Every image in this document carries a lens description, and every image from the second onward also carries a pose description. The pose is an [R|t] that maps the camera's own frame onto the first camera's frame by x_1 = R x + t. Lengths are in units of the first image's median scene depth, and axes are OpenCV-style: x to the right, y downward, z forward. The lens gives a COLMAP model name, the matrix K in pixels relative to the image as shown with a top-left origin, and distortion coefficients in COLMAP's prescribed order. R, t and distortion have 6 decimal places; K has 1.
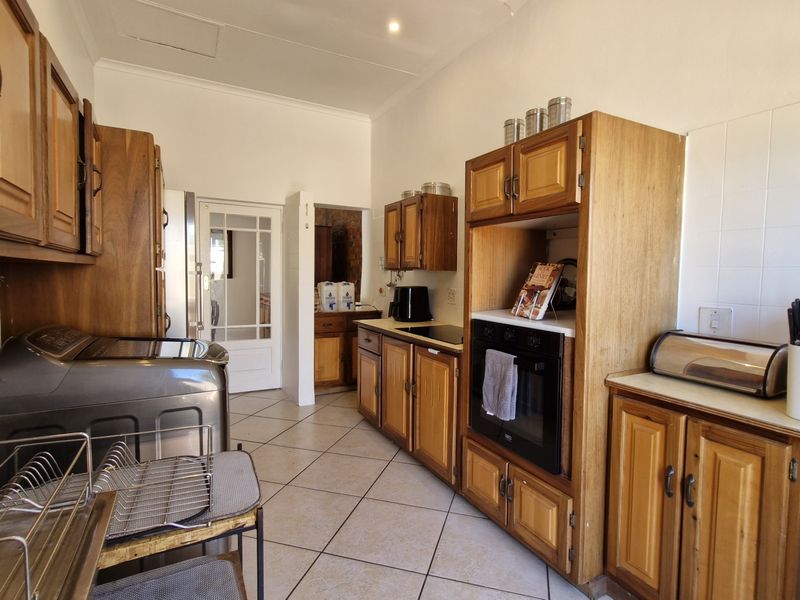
lens RADIAL K [[423.1, 0, 409.1], [0, 423.1, 296.9], [0, 0, 1]] dist [0.001350, -0.000045]
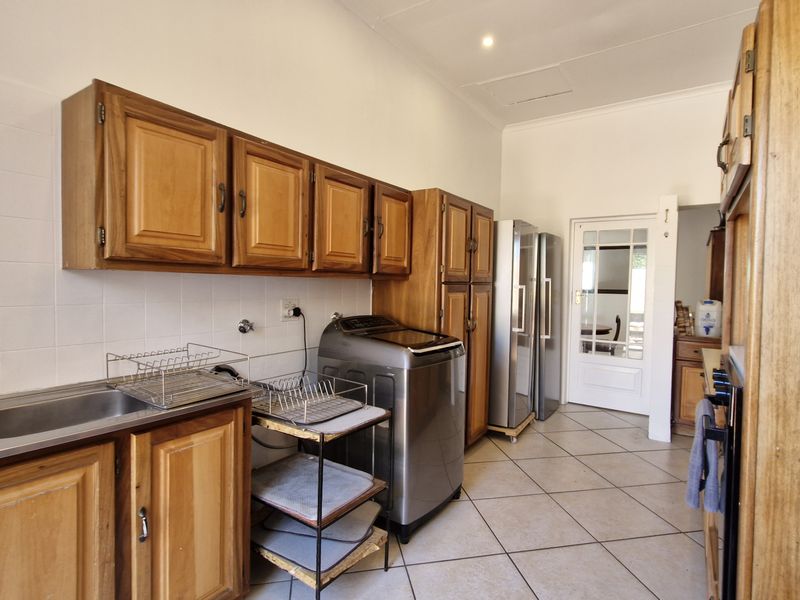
lens RADIAL K [[423.1, 0, 409.1], [0, 423.1, 296.9], [0, 0, 1]] dist [0.001350, -0.000045]
pose [[0.456999, 0.023672, -0.889152, 0.307137], [-0.058501, 0.998281, -0.003490, -0.004833], [0.887541, 0.053611, 0.457598, 0.142137]]
